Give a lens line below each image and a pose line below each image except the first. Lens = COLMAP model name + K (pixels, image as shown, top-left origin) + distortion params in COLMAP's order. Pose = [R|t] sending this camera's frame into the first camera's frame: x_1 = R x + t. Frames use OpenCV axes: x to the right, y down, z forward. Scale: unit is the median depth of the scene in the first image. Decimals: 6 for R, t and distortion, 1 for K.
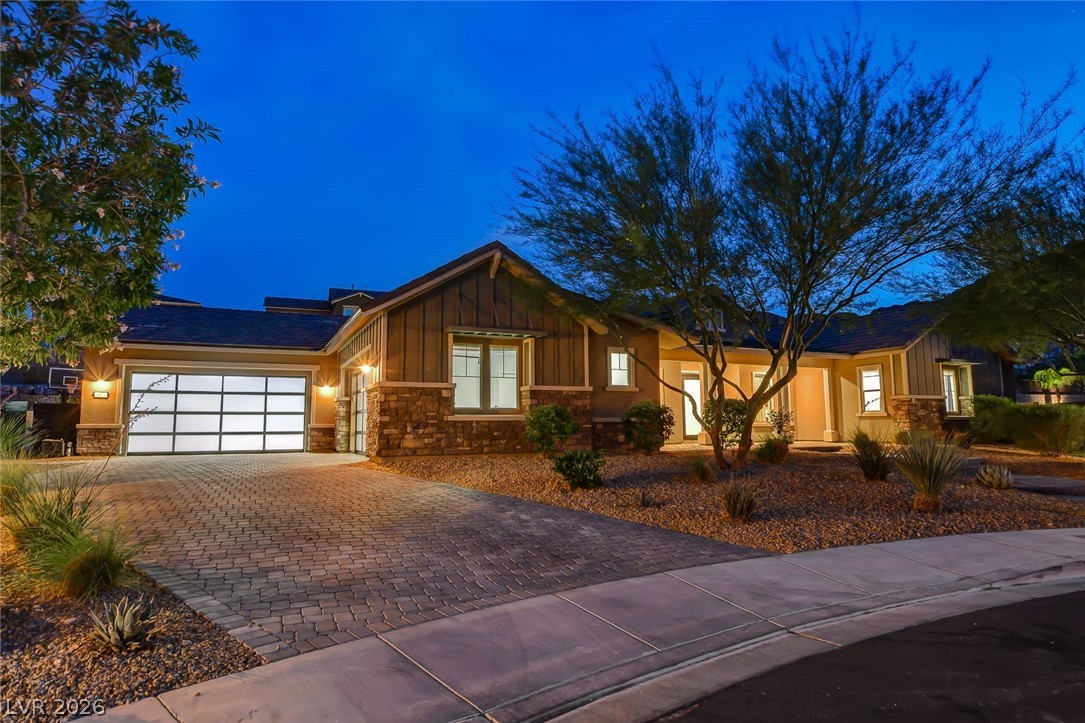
lens RADIAL K [[578.1, 0, 542.5], [0, 578.1, 361.5], [0, 0, 1]] dist [-0.018517, -0.000226]
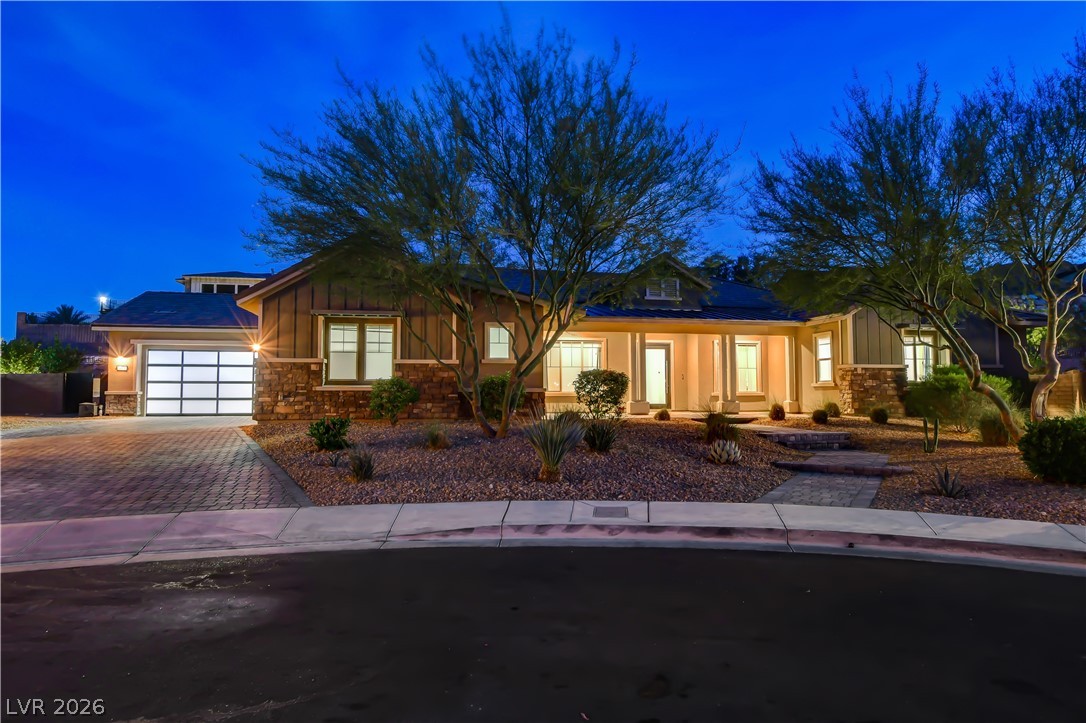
lens RADIAL K [[578.6, 0, 543.0], [0, 578.6, 361.5], [0, 0, 1]] dist [-0.018517, -0.000226]
pose [[0.972934, -0.006308, -0.230996, 0.465310], [0.020281, 0.998101, 0.058165, -0.012830], [0.230191, -0.061275, 0.971214, -0.022870]]
